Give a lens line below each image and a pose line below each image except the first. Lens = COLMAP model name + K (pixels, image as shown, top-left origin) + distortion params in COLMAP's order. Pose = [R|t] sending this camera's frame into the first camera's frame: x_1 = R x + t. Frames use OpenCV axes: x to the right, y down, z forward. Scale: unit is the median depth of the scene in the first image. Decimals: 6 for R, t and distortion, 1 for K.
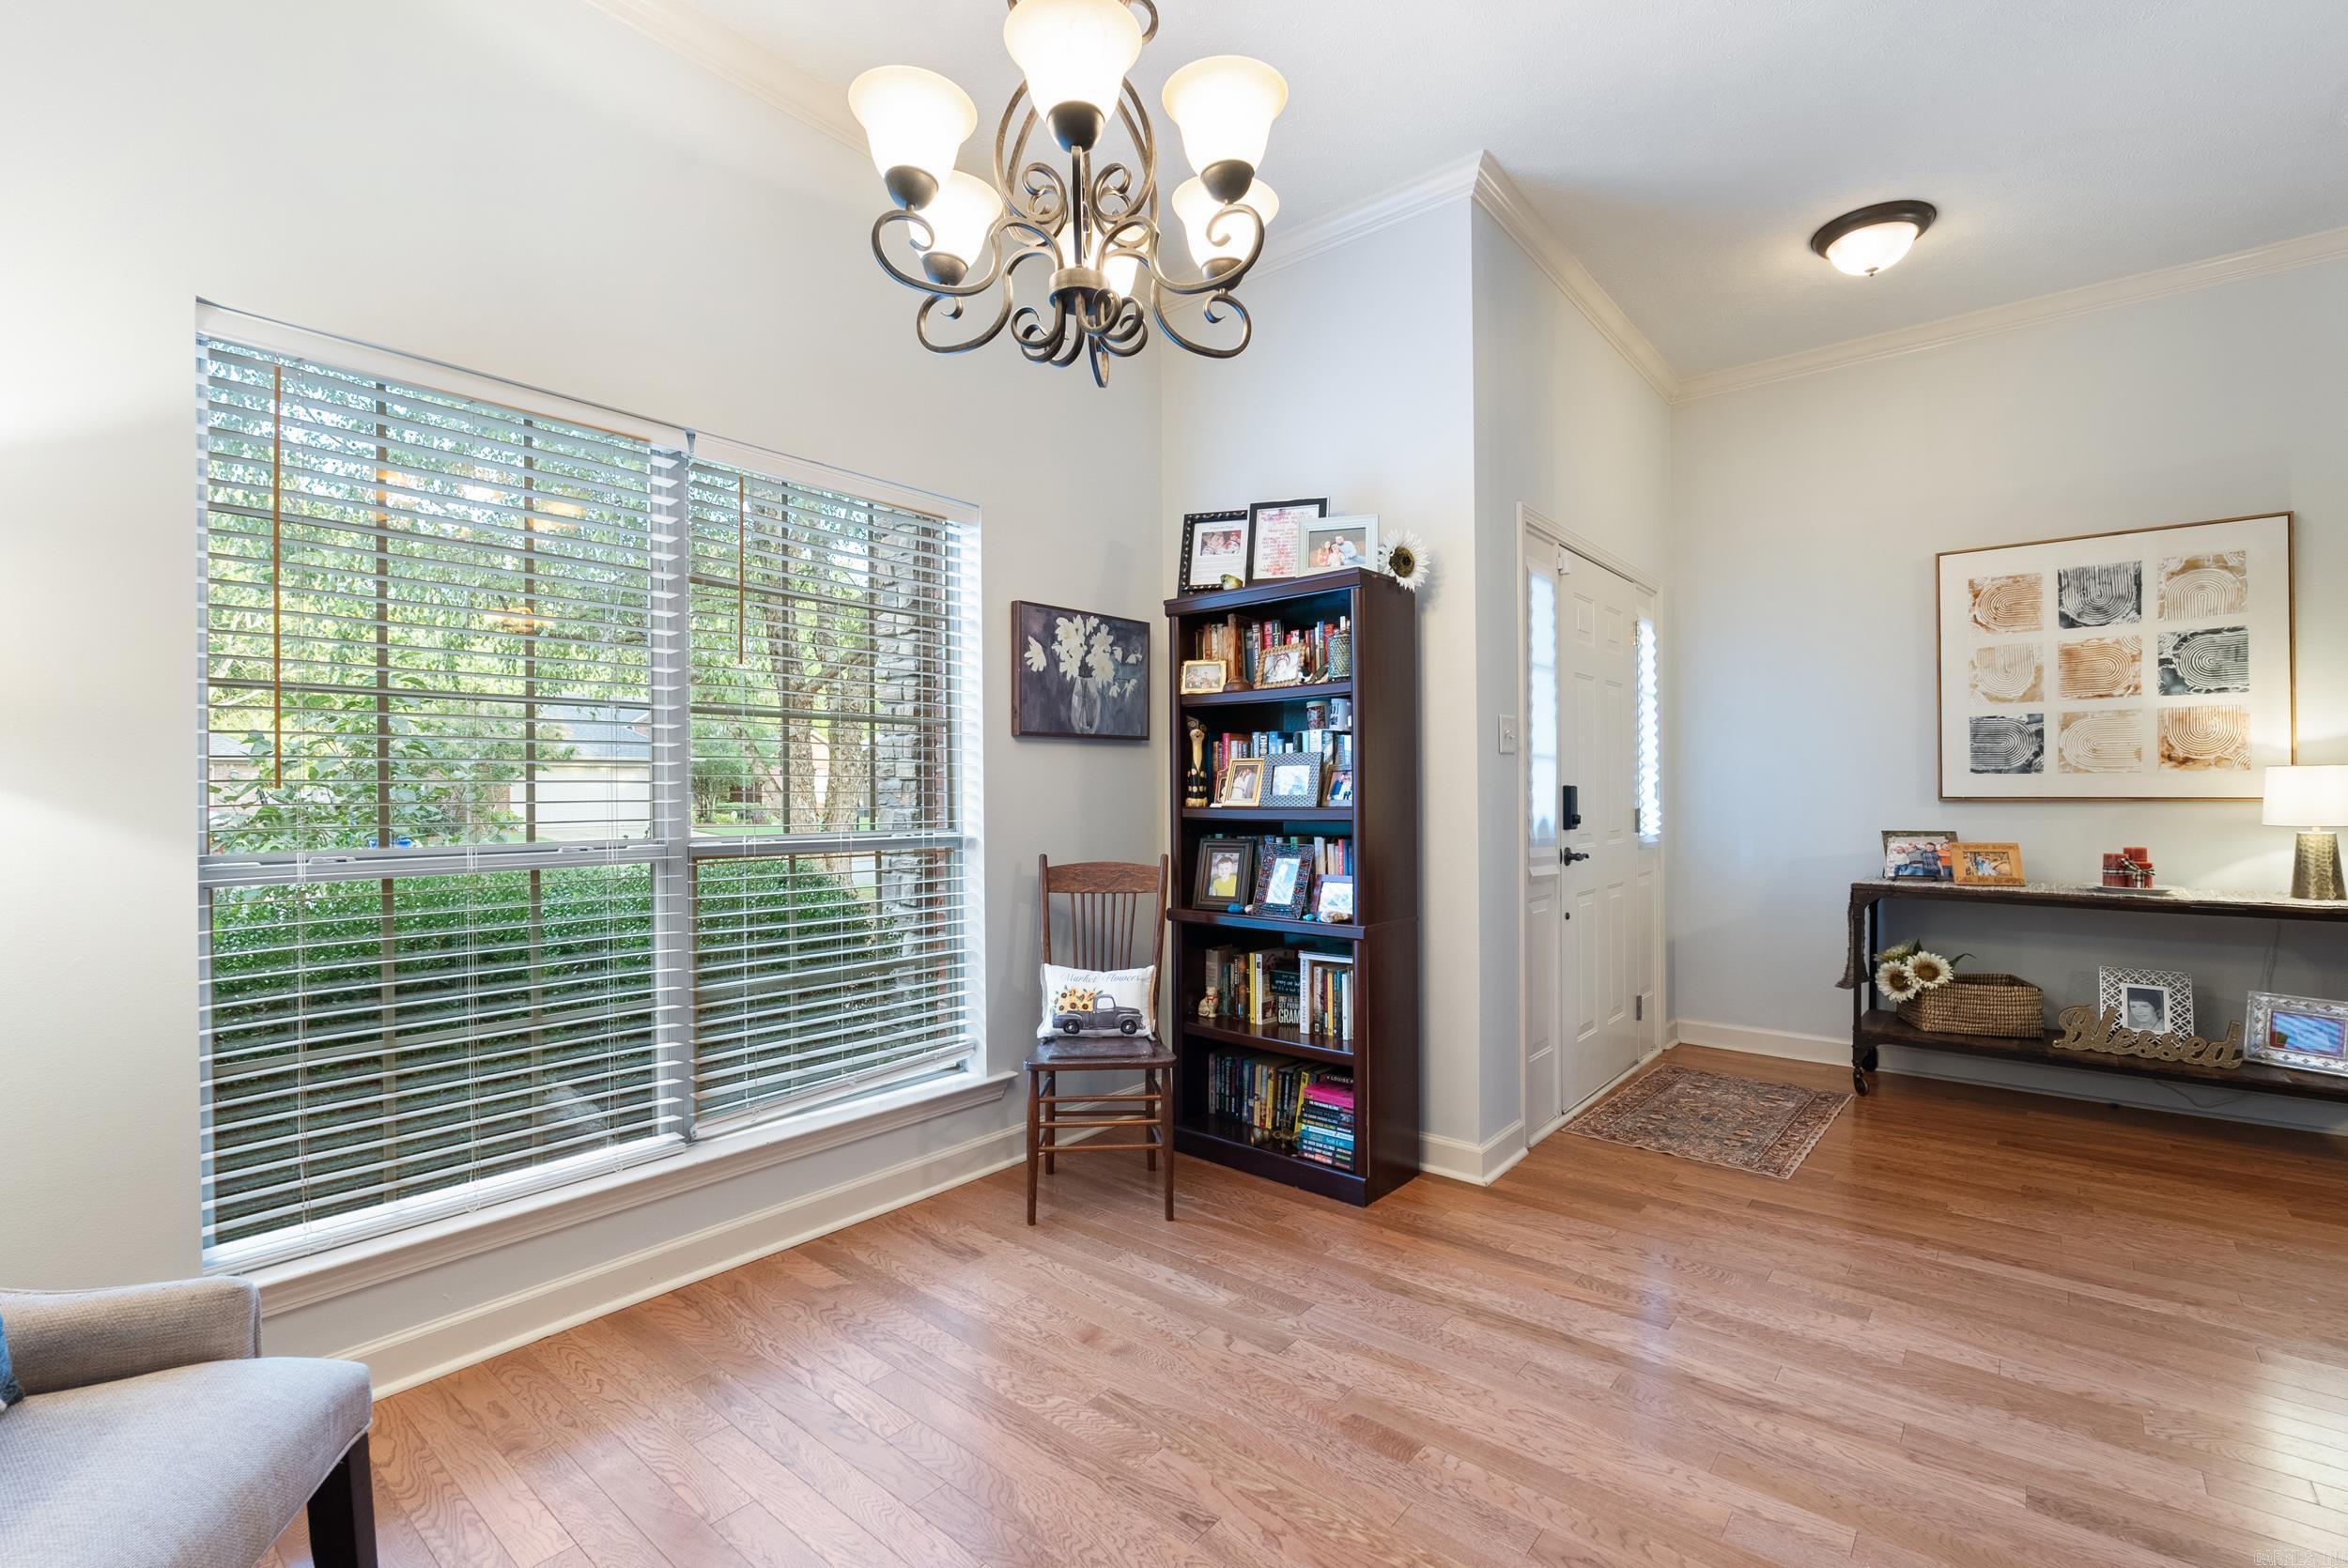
lens RADIAL K [[1030.8, 0, 1178.3], [0, 1030.8, 786.2], [0, 0, 1]] dist [-0.006203, 0.000927]
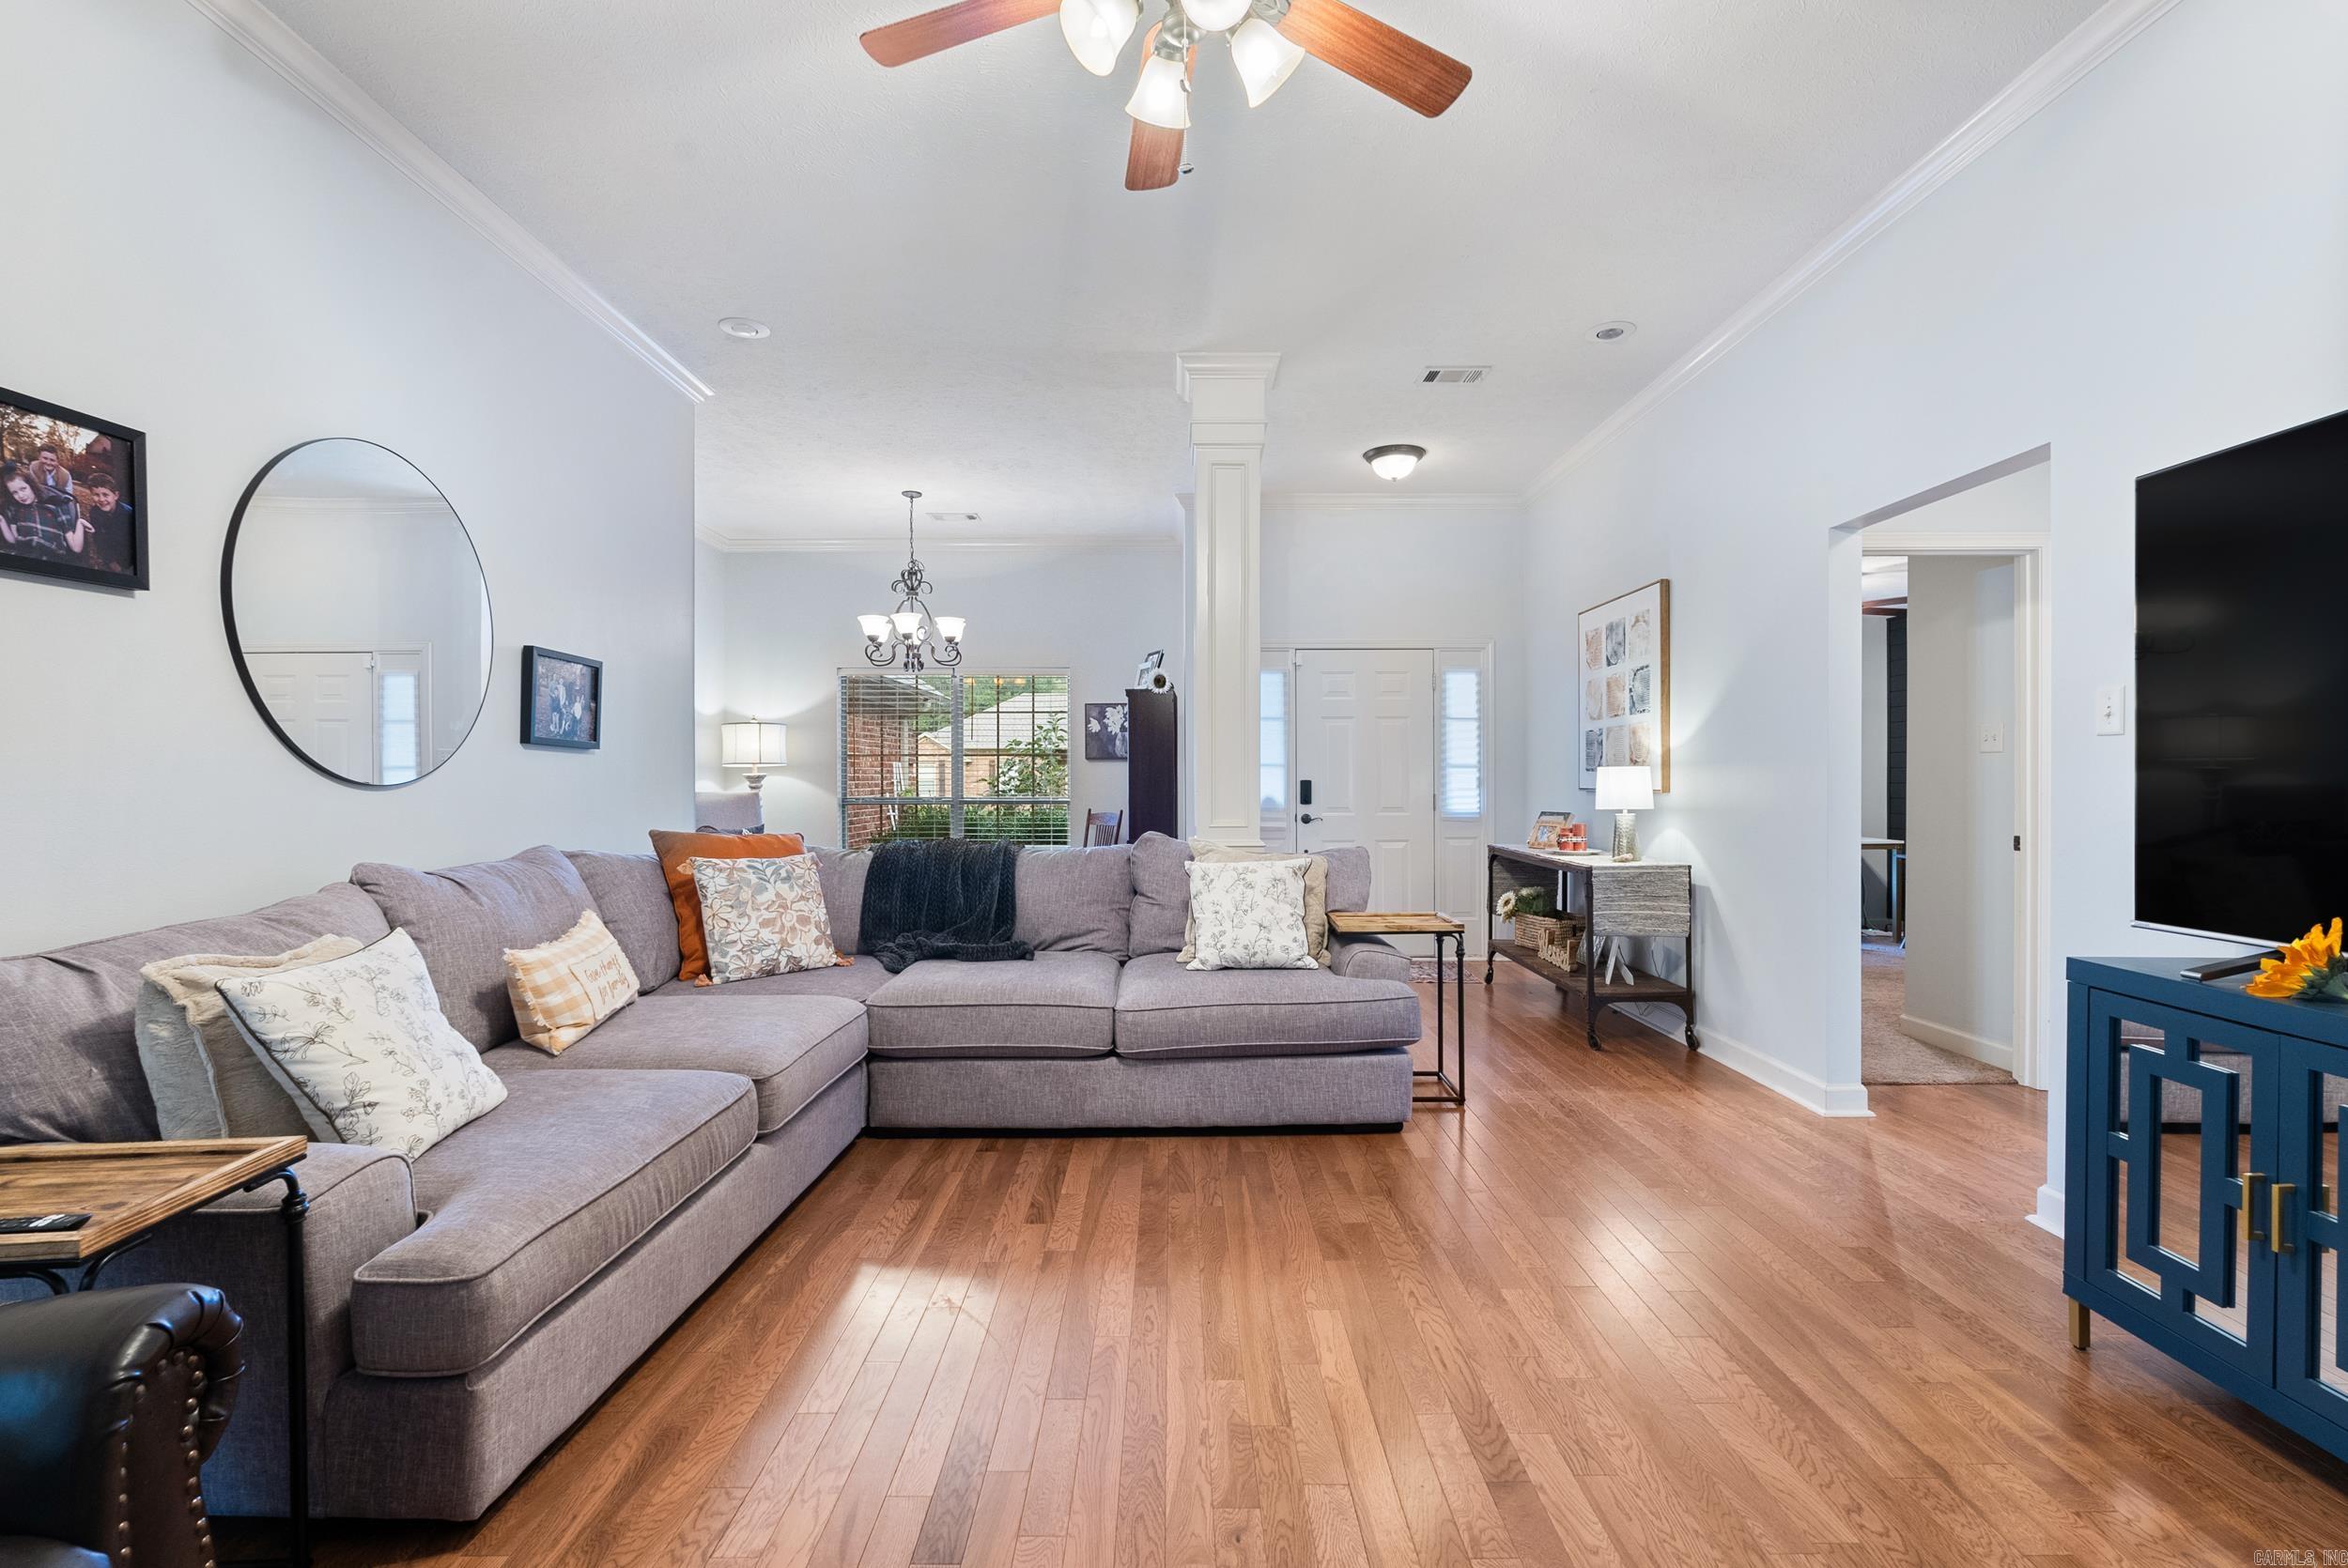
lens RADIAL K [[1040.7, 0, 1174.0], [0, 1040.7, 784.0], [0, 0, 1]] dist [-0.008574, 0.001188]
pose [[0.643805, 0.003543, -0.765181, 1.614138], [0.002415, 0.999975, 0.006661, -0.006190], [0.765186, -0.006136, 0.643780, -0.364132]]
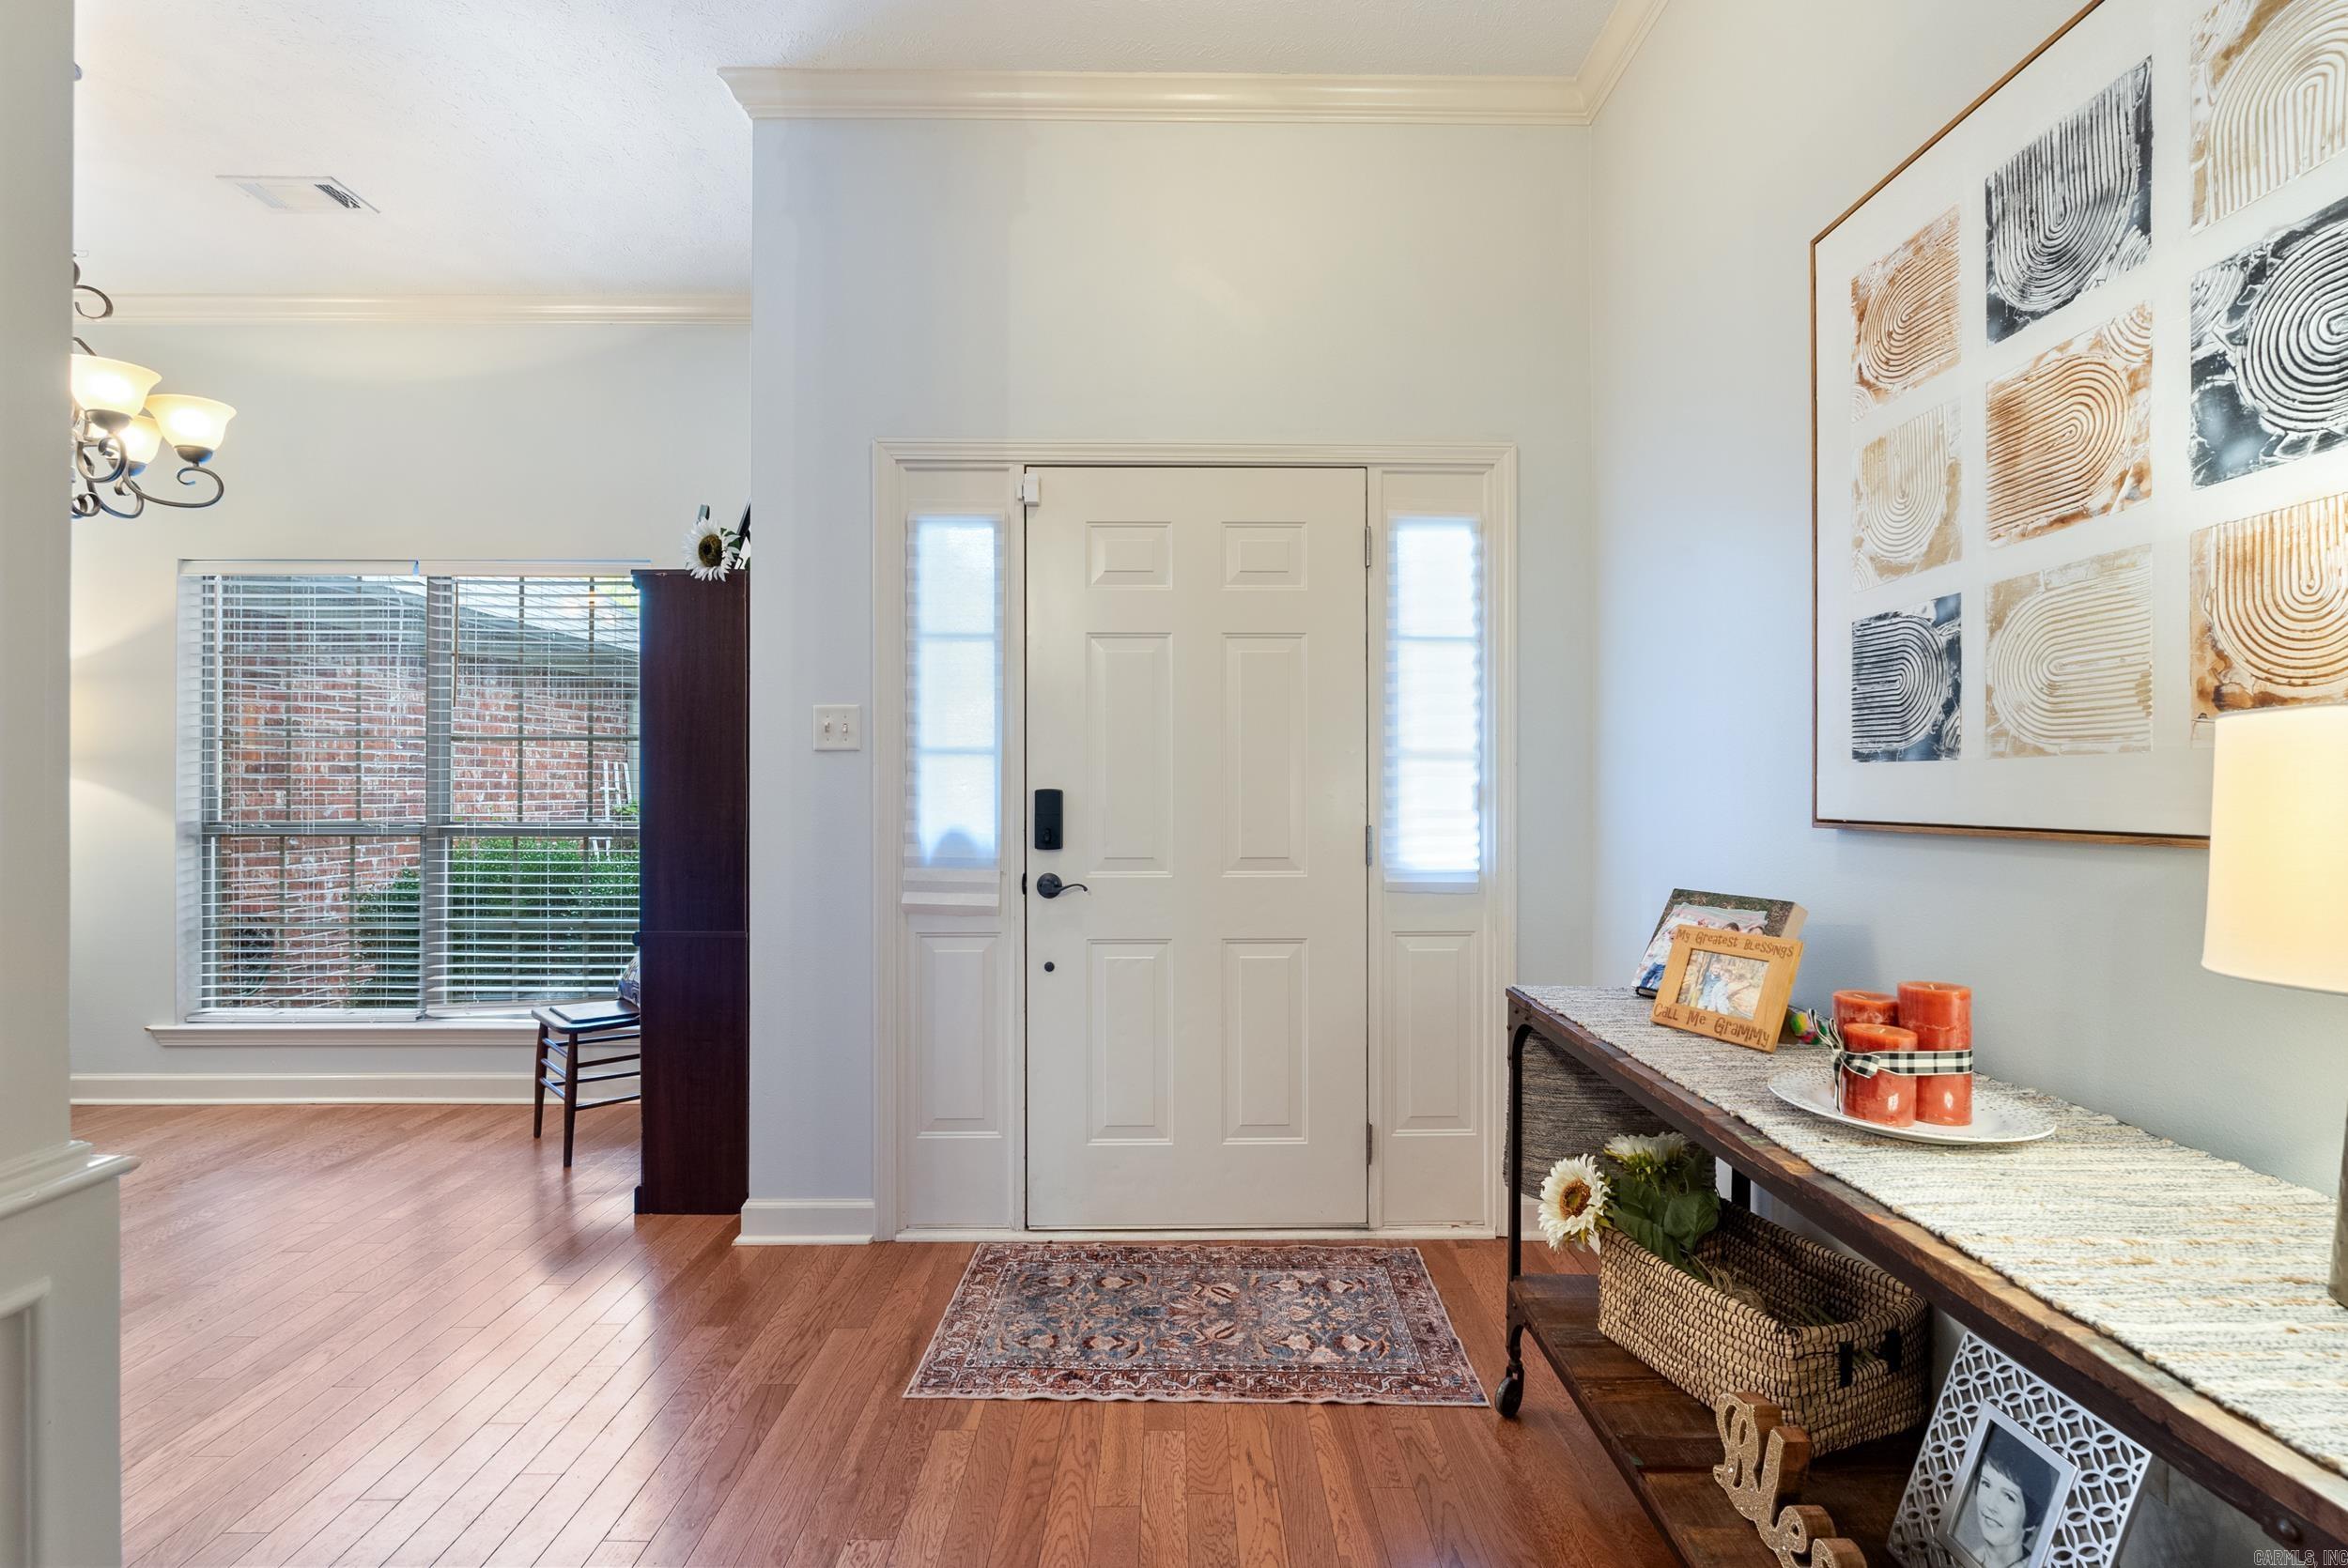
lens RADIAL K [[1030.8, 0, 1178.3], [0, 1030.8, 786.2], [0, 0, 1]] dist [-0.006203, 0.000927]
pose [[0.646173, 0.000954, -0.763190, 0.982559], [-0.000509, 1.000000, 0.000819, -0.003437], [0.763191, -0.000141, 0.646173, 0.583650]]
